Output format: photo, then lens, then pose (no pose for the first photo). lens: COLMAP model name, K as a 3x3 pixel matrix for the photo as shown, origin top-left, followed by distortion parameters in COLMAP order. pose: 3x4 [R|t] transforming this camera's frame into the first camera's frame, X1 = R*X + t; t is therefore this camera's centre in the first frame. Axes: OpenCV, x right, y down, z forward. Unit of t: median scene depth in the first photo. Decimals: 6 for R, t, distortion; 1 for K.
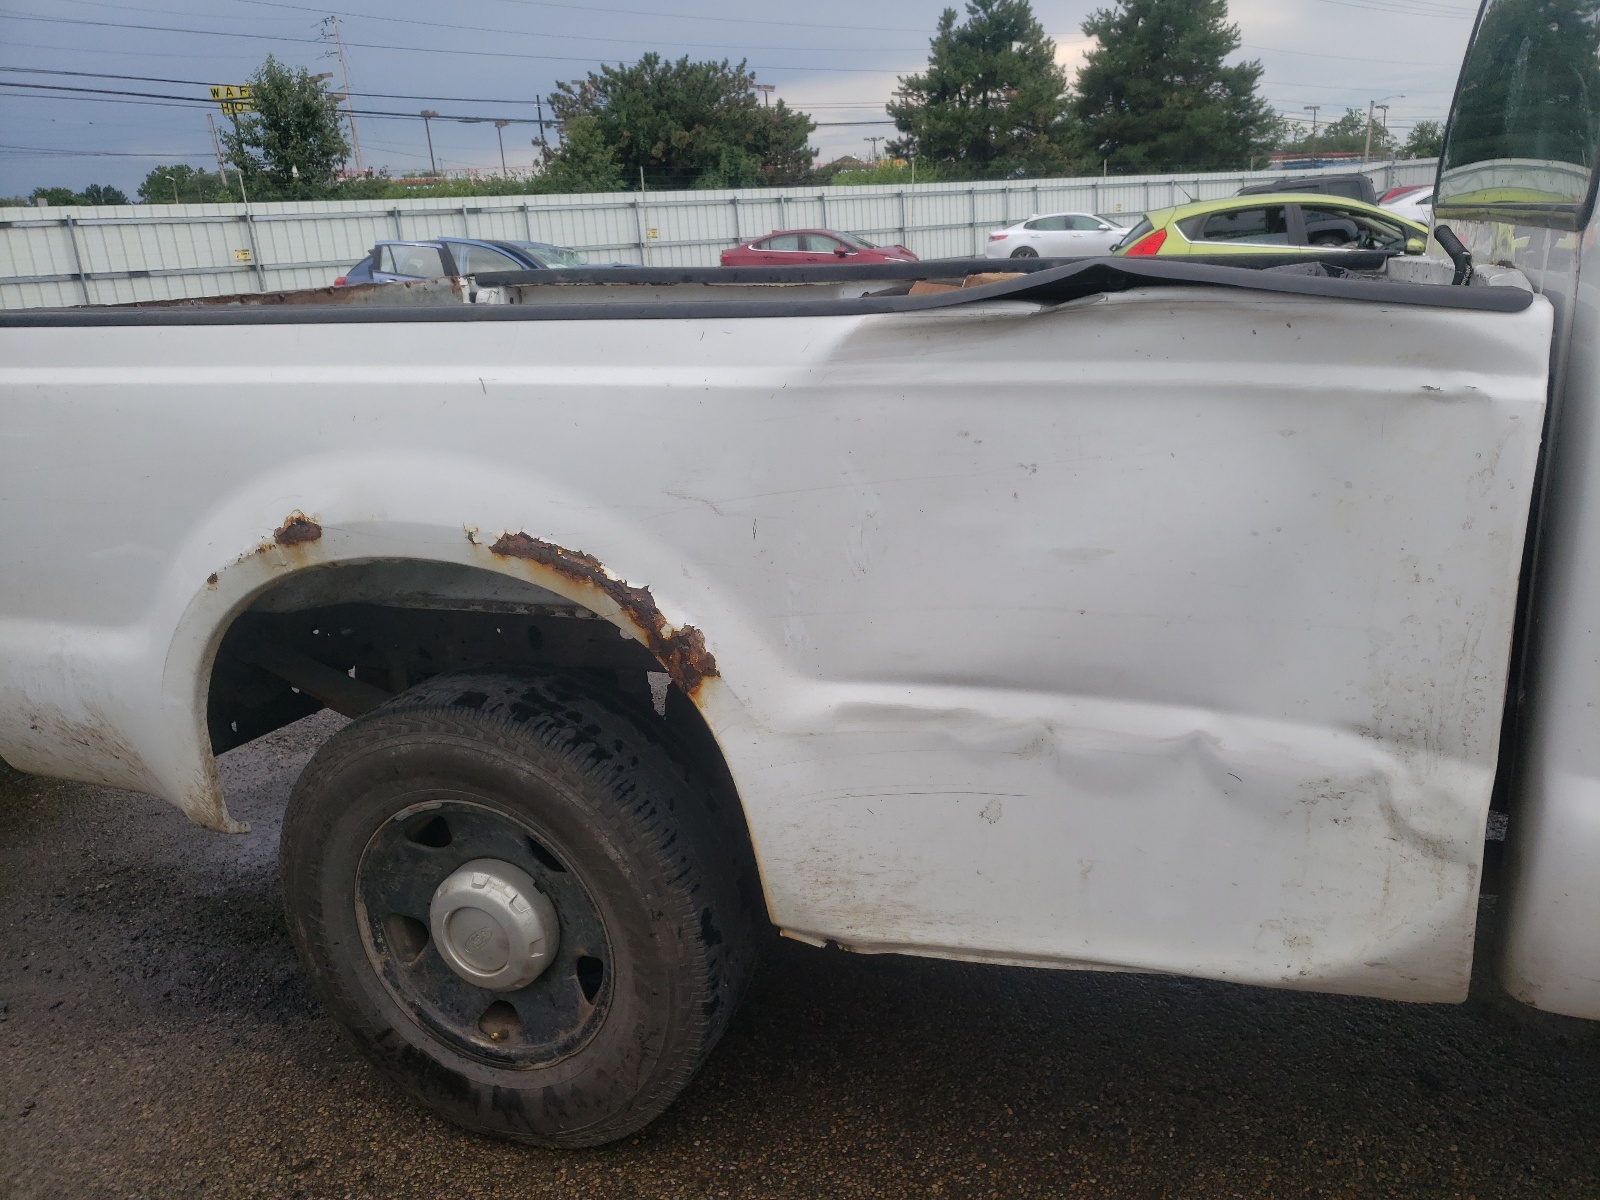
lens RADIAL K [[1227.4, 0, 827.6], [0, 1227.4, 612.2], [0, 0, 1]] dist [0.009050, 0.023330]
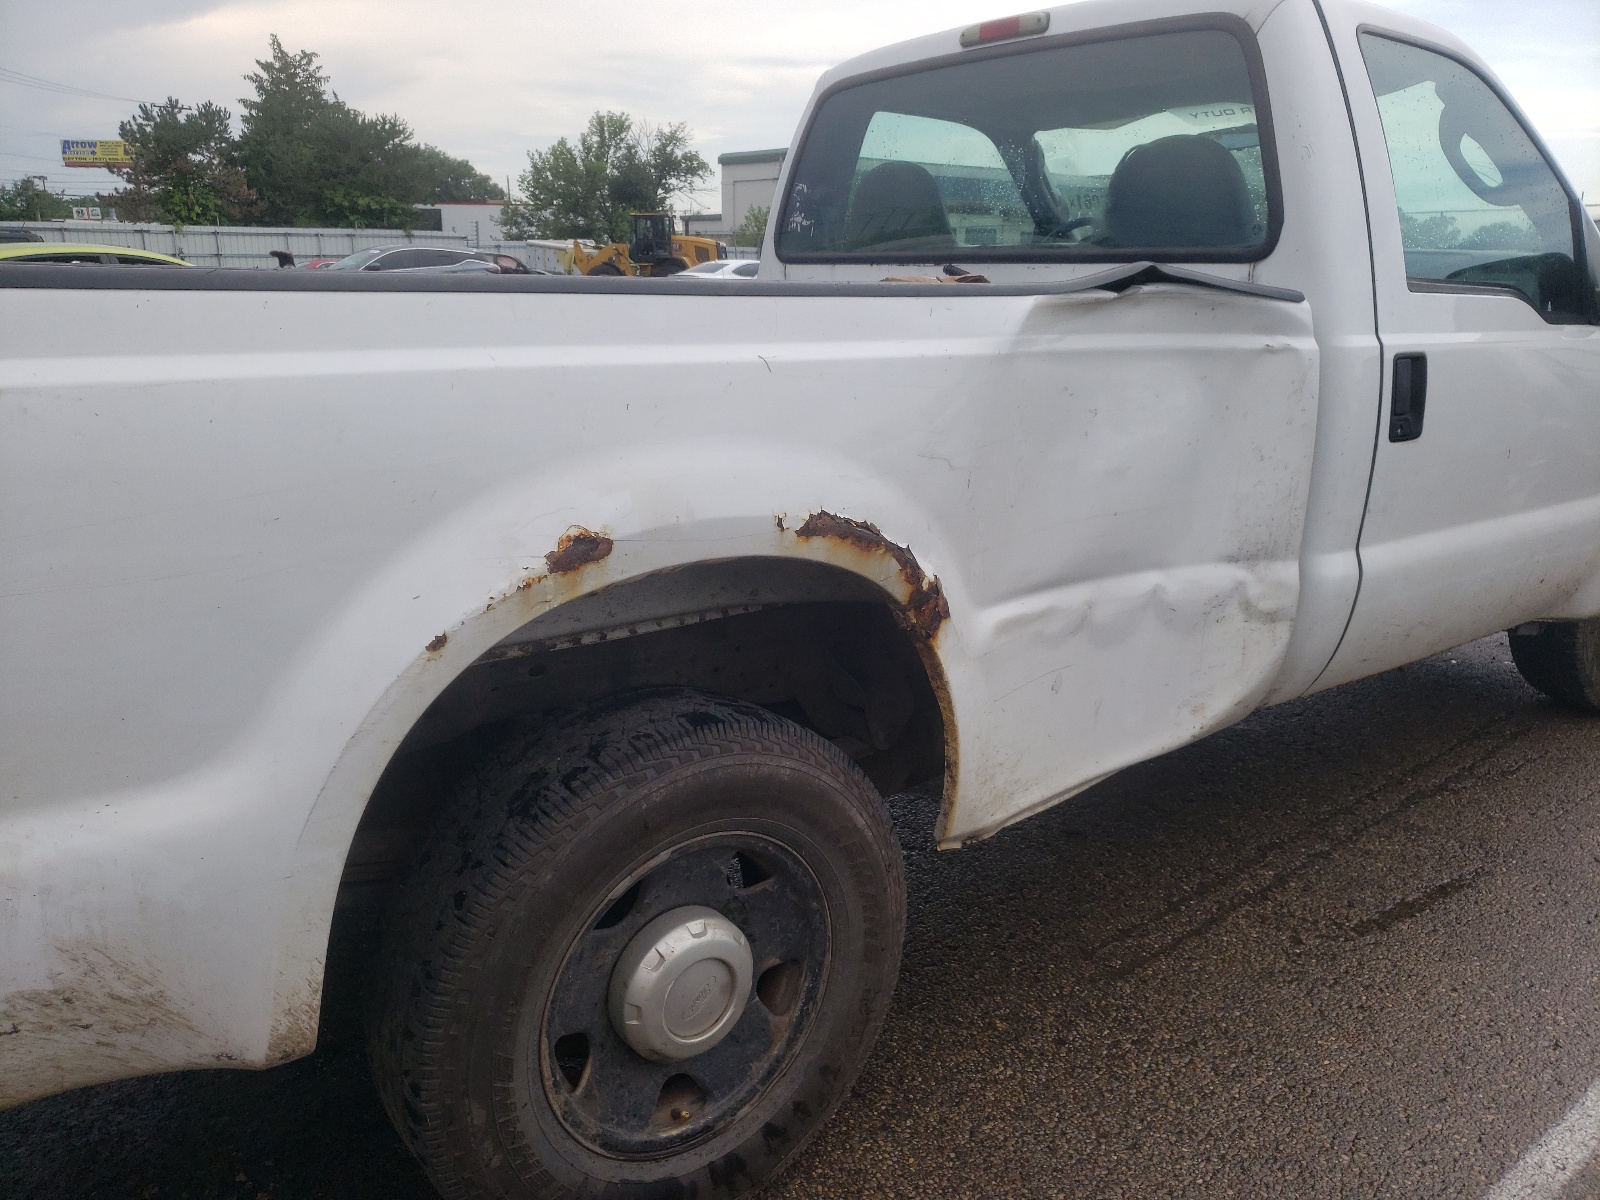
lens RADIAL K [[1231.5, 0, 801.7], [0, 1231.5, 617.1], [0, 0, 1]] dist [-0.002218, 0.013346]
pose [[0.551551, -0.173718, 0.815851, -0.745337], [0.214146, 0.974782, 0.062787, -0.032490], [-0.806184, 0.140081, 0.574843, 0.321794]]
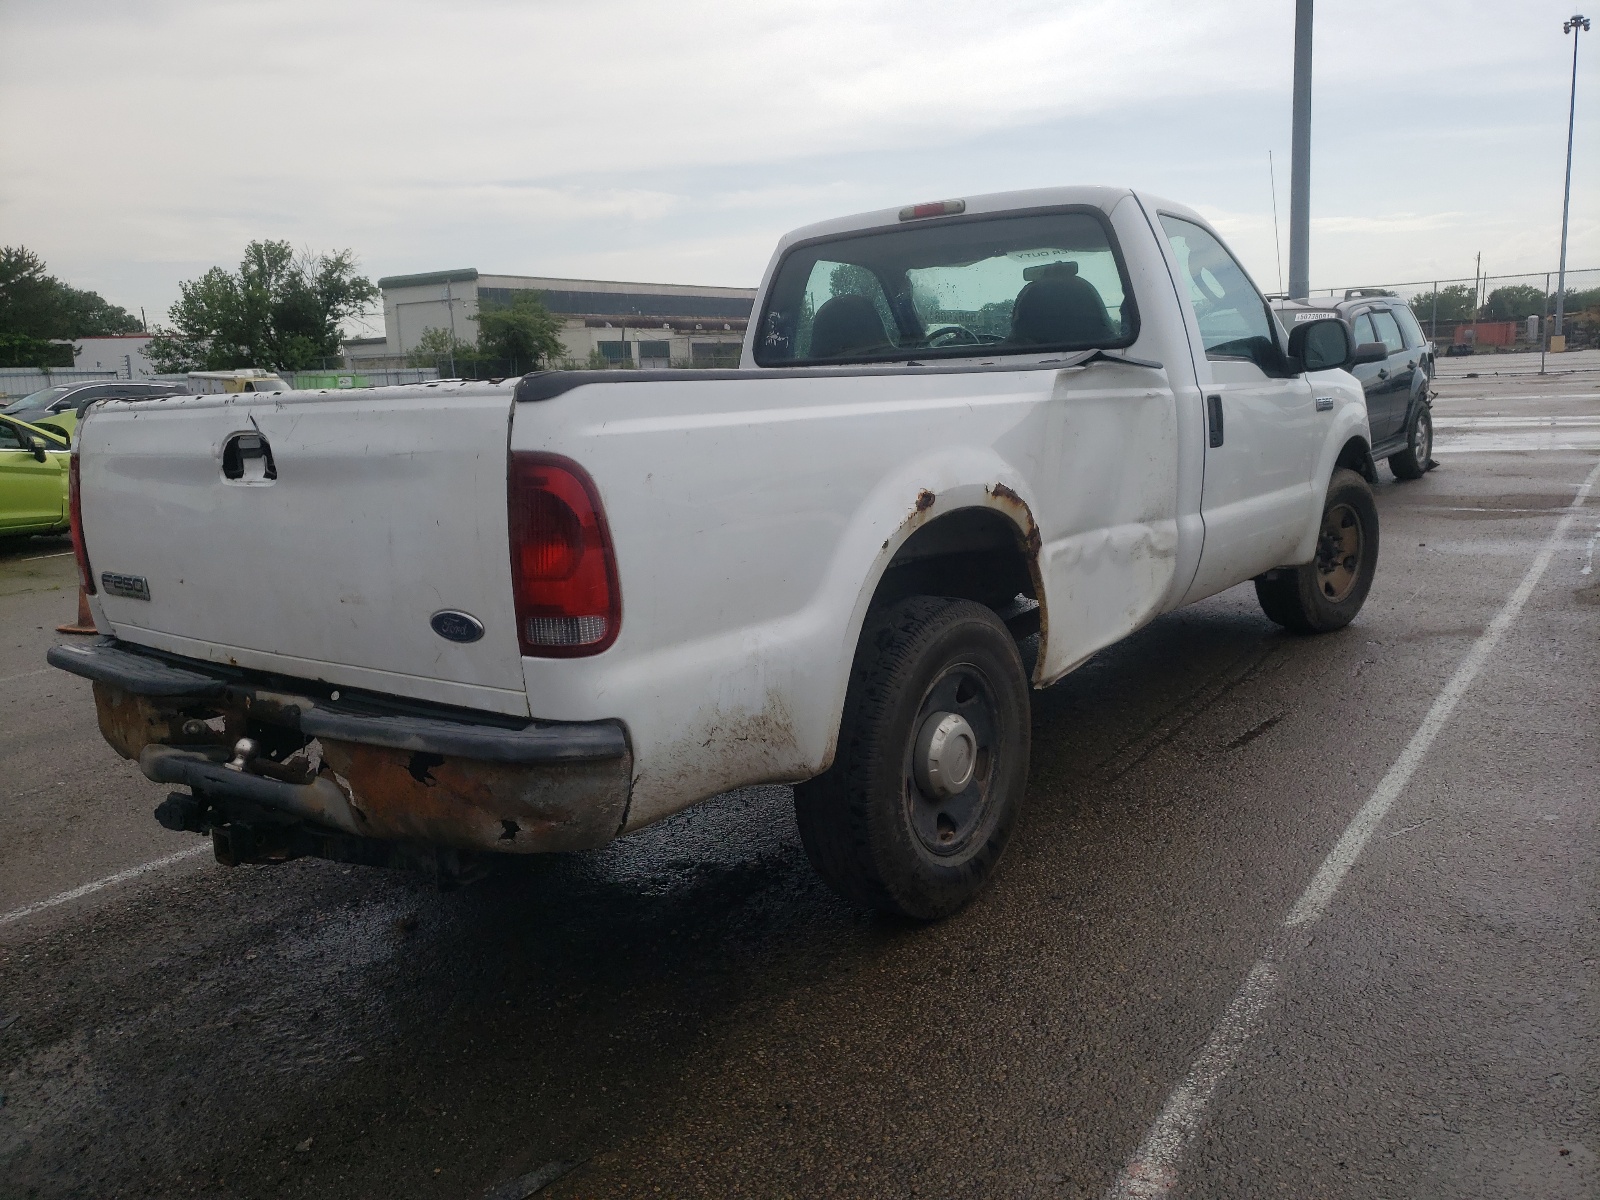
lens RADIAL K [[1227.4, 0, 799.7], [0, 1227.4, 598.6], [0, 0, 1]] dist [0.009050, 0.023330]
pose [[0.325932, -0.133873, 0.935867, -1.454285], [0.306522, 0.951411, 0.029345, -0.031094], [-0.894322, 0.277300, 0.351130, 0.465464]]
